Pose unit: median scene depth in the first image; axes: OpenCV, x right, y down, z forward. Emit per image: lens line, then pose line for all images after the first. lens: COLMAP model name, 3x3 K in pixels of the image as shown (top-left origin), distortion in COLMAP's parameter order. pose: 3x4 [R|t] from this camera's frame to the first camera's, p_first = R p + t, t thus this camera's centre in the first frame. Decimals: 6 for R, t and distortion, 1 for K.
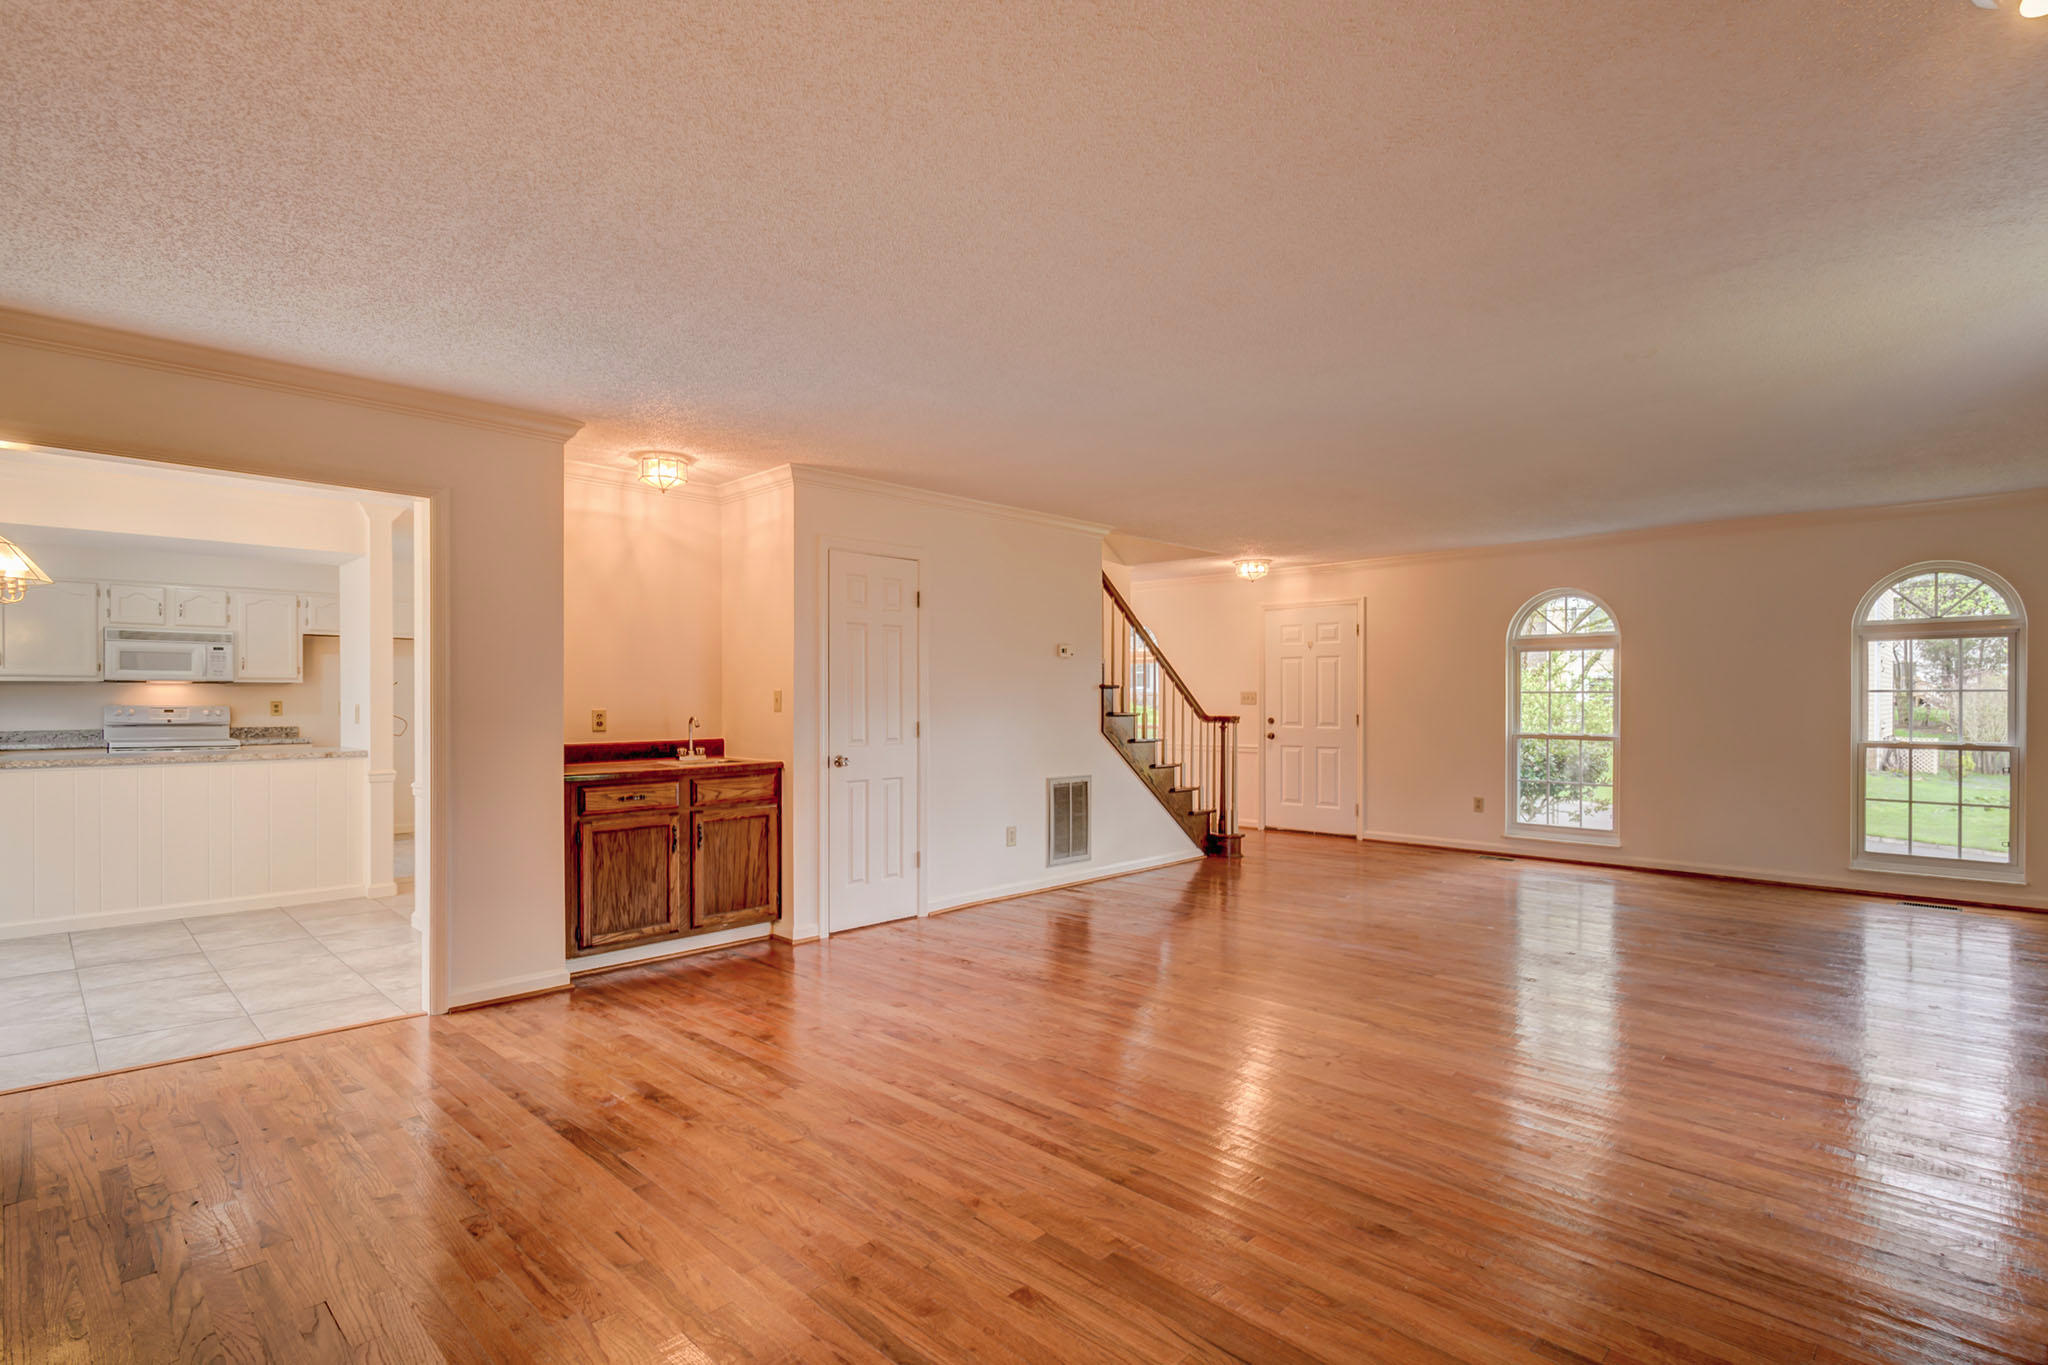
lens RADIAL K [[987.4, 0, 1028.1], [0, 987.4, 690.5], [0, 0, 1]] dist [0.004098, 0.000290]
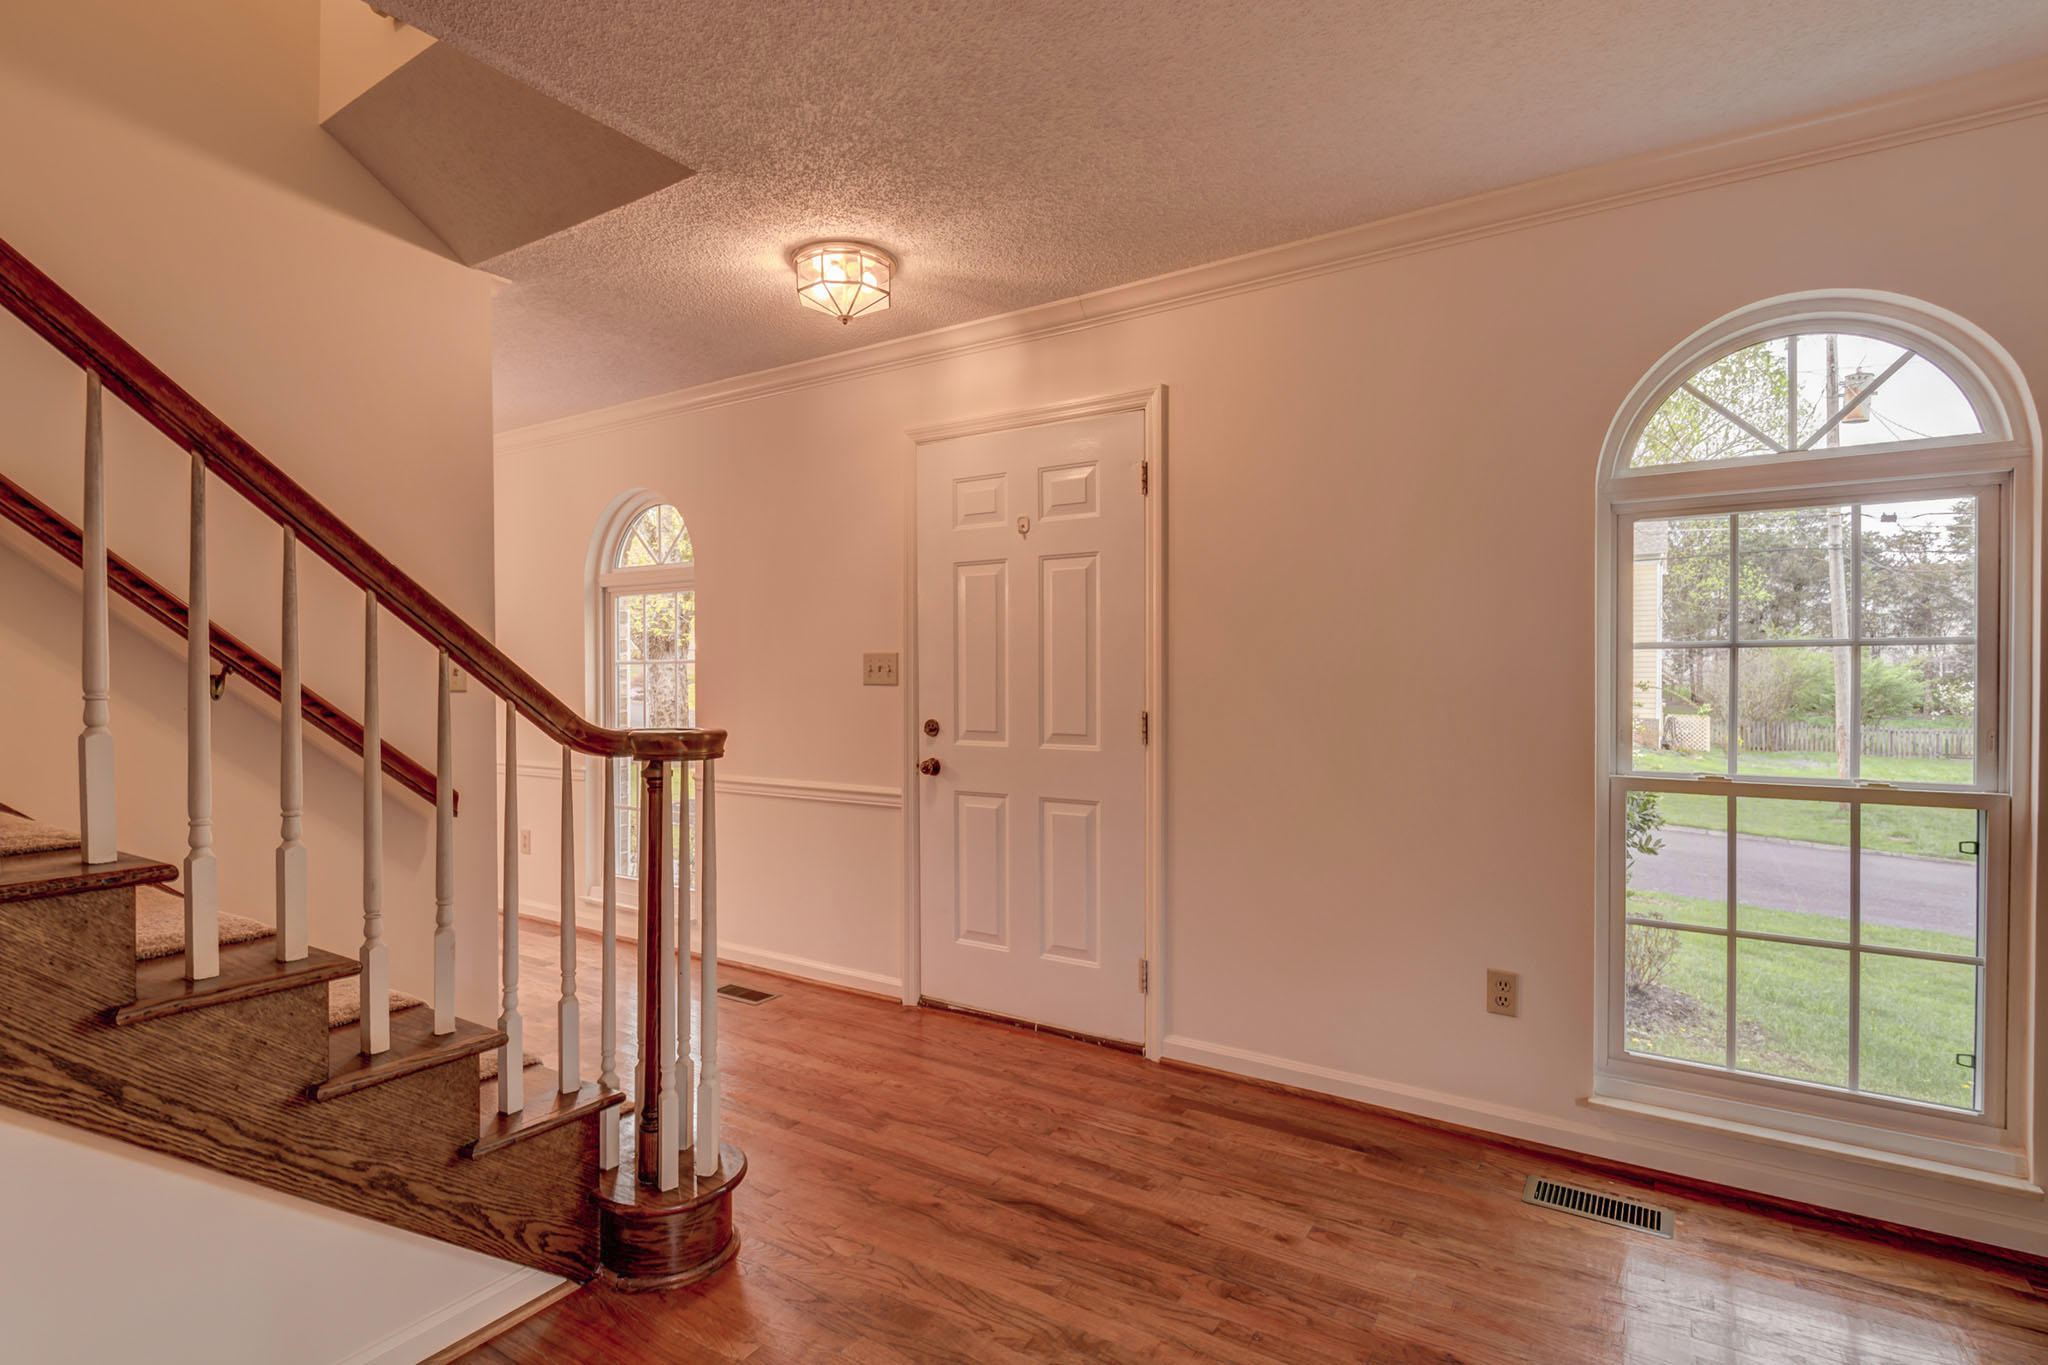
lens RADIAL K [[987.4, 0, 1014.1], [0, 987.4, 677.8], [0, 0, 1]] dist [0.004098, 0.000290]
pose [[0.982109, -0.003986, 0.188270, 0.212170], [0.002684, 0.999971, 0.007168, 0.008509], [-0.188293, -0.006534, 0.982091, 0.635202]]
